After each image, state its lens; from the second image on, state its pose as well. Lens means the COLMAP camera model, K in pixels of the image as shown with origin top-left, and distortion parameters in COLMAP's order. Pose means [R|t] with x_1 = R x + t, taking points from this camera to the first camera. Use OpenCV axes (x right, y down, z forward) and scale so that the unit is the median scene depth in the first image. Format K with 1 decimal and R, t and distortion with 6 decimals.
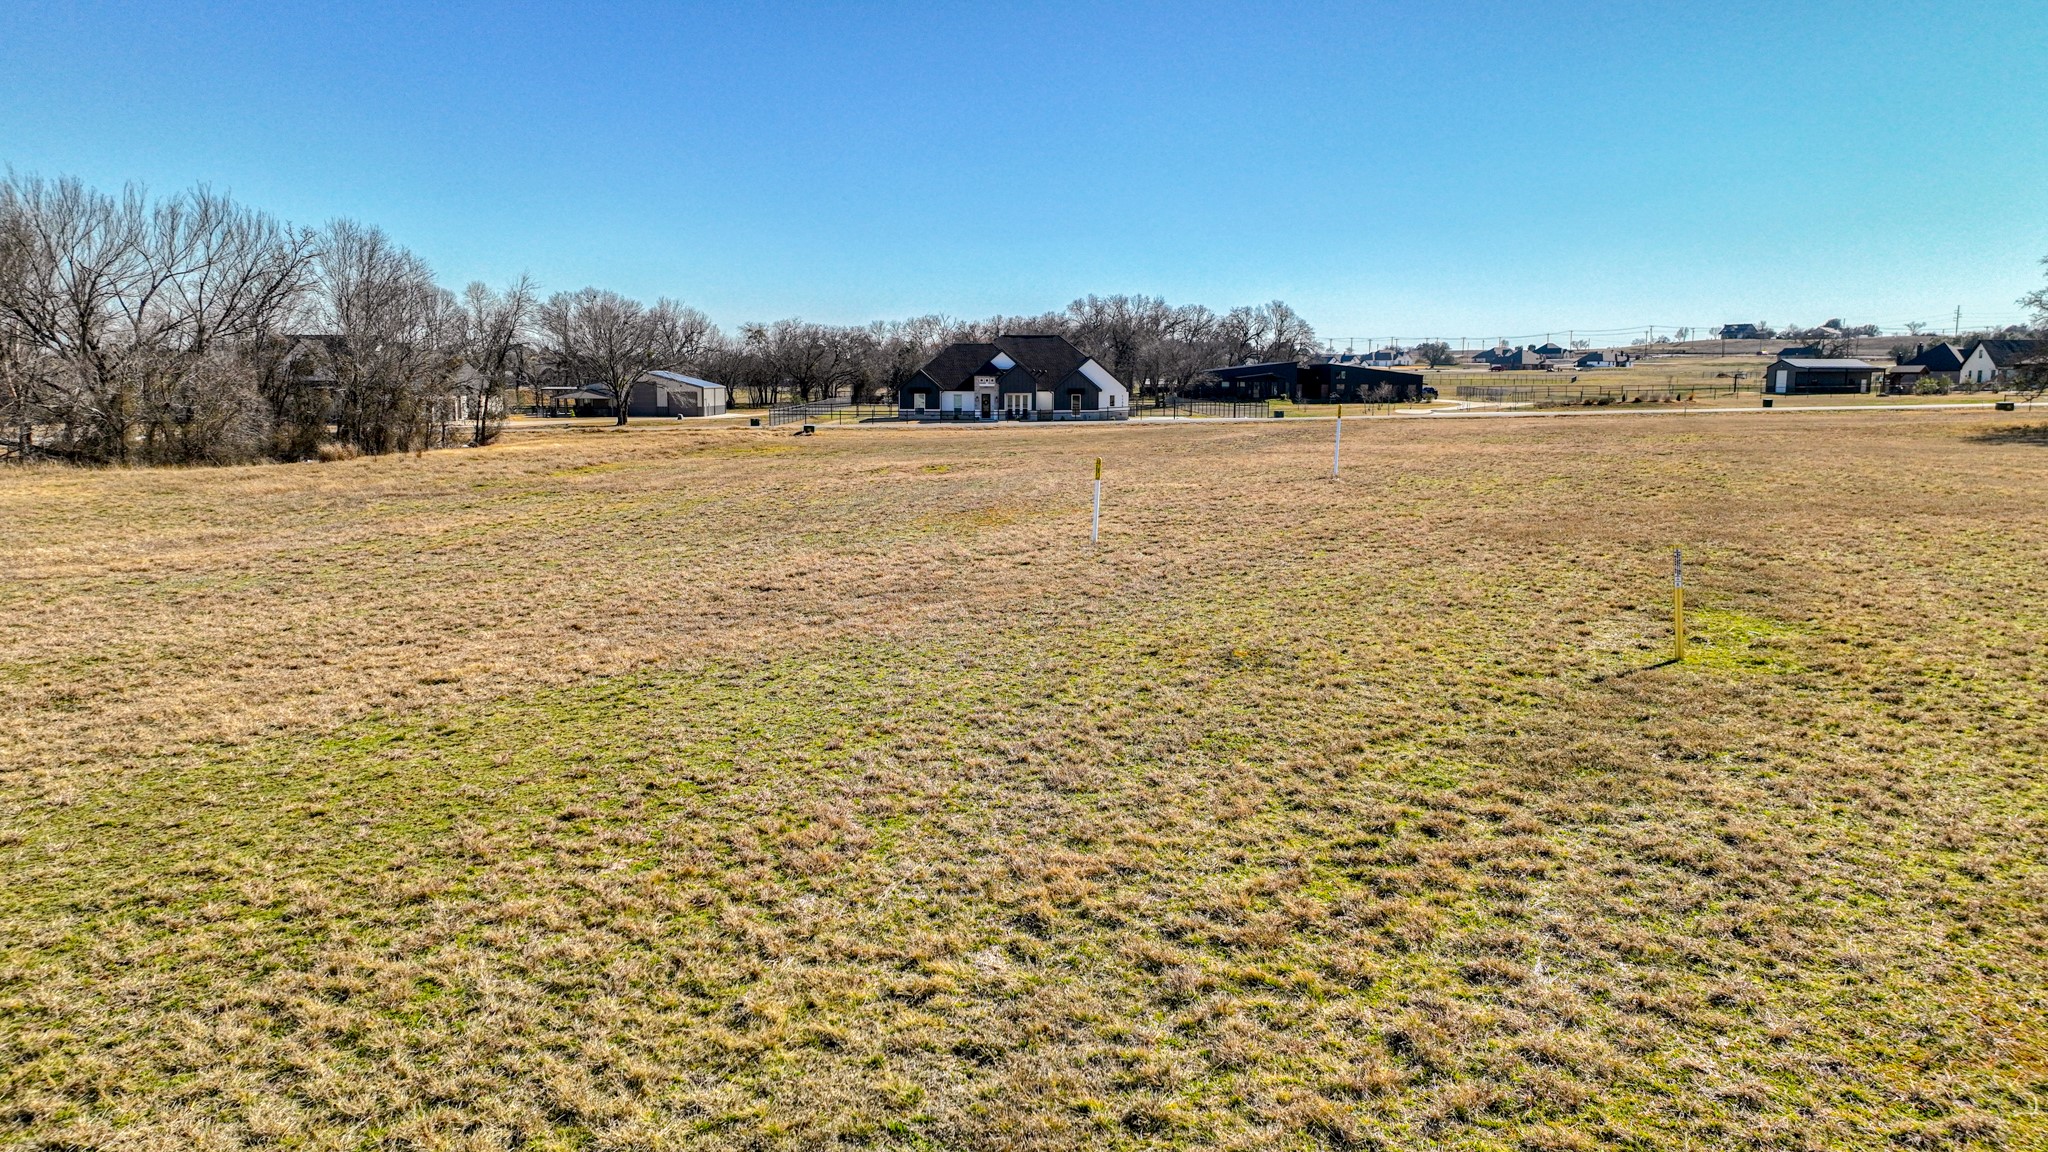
lens RADIAL K [[1445.0, 0, 1021.2], [0, 1445.0, 570.8], [0, 0, 1]] dist [0.007566, 0.001527]
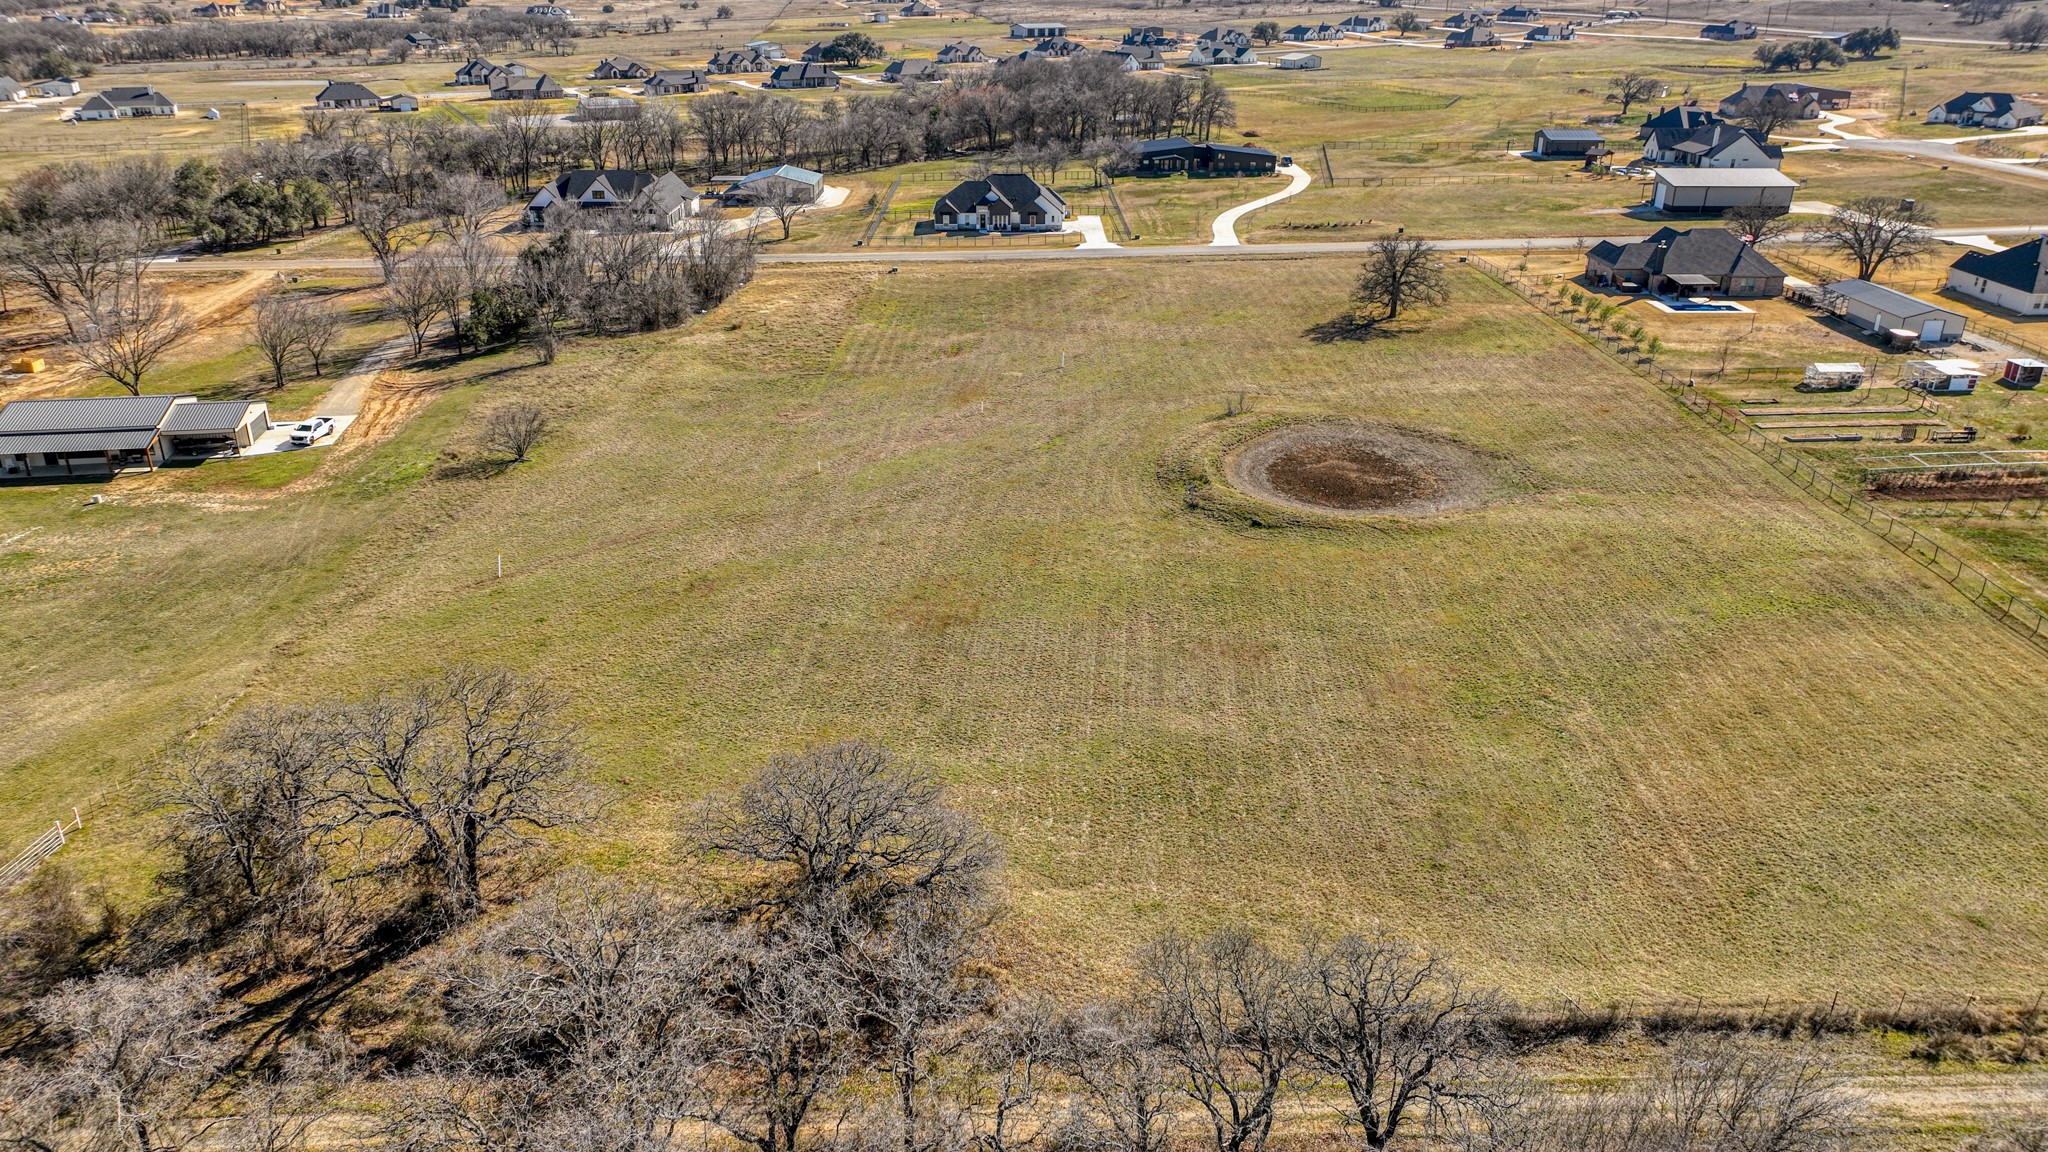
lens RADIAL K [[1445.0, 0, 1023.6], [0, 1445.0, 576.9], [0, 0, 1]] dist [0.007566, 0.001527]
pose [[0.999851, 0.005798, -0.016247, 0.040789], [-0.001208, 0.963046, 0.269336, -0.121422], [0.017208, -0.269276, 0.962909, -0.599365]]
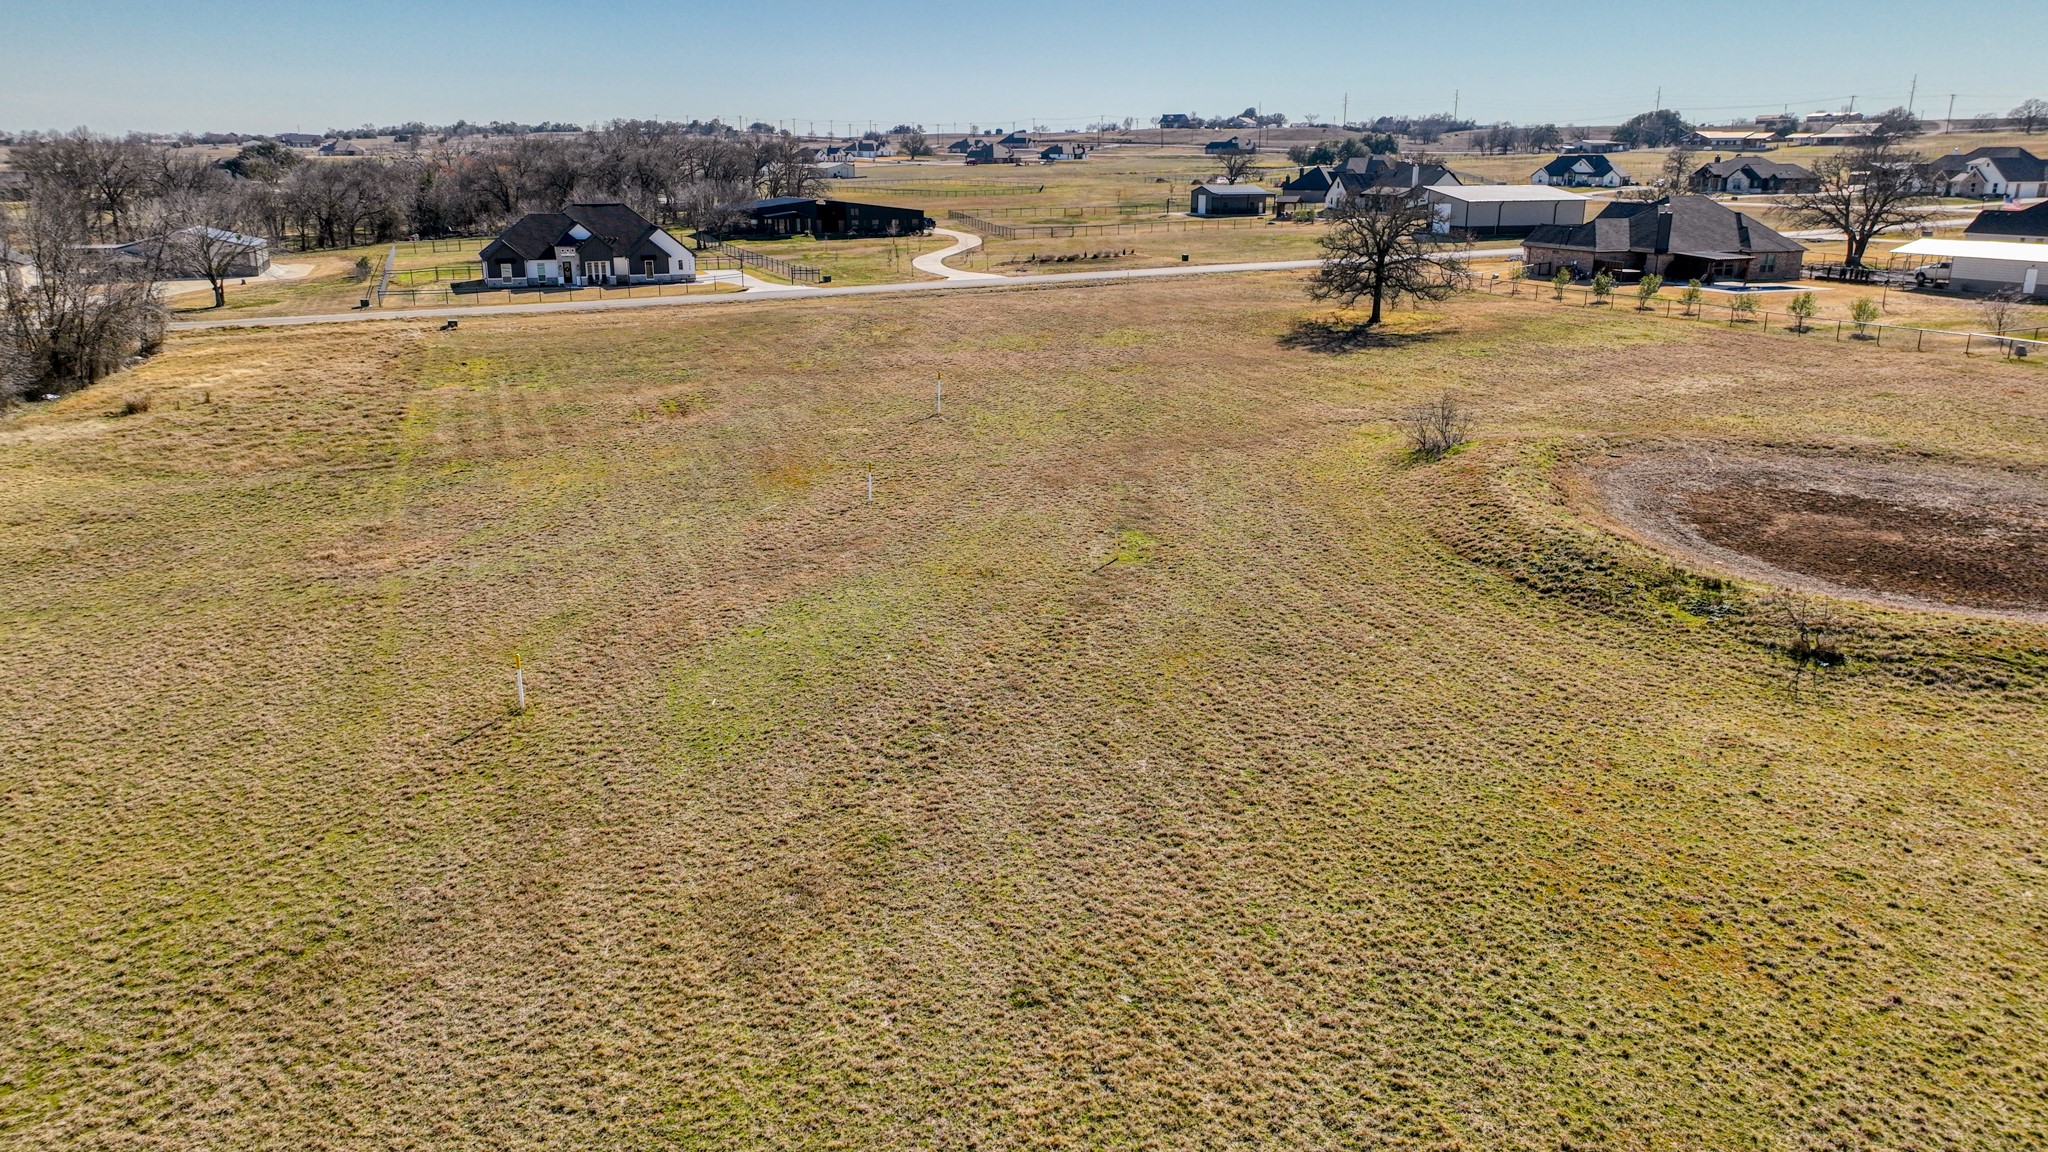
lens RADIAL K [[1445.0, 0, 1024.2], [0, 1445.0, 577.6], [0, 0, 1]] dist [0.007566, 0.001527]
pose [[0.937784, -0.101382, 0.332087, -0.063148], [0.047729, 0.984983, 0.165921, -0.034803], [-0.343922, -0.139748, 0.928541, -0.149559]]
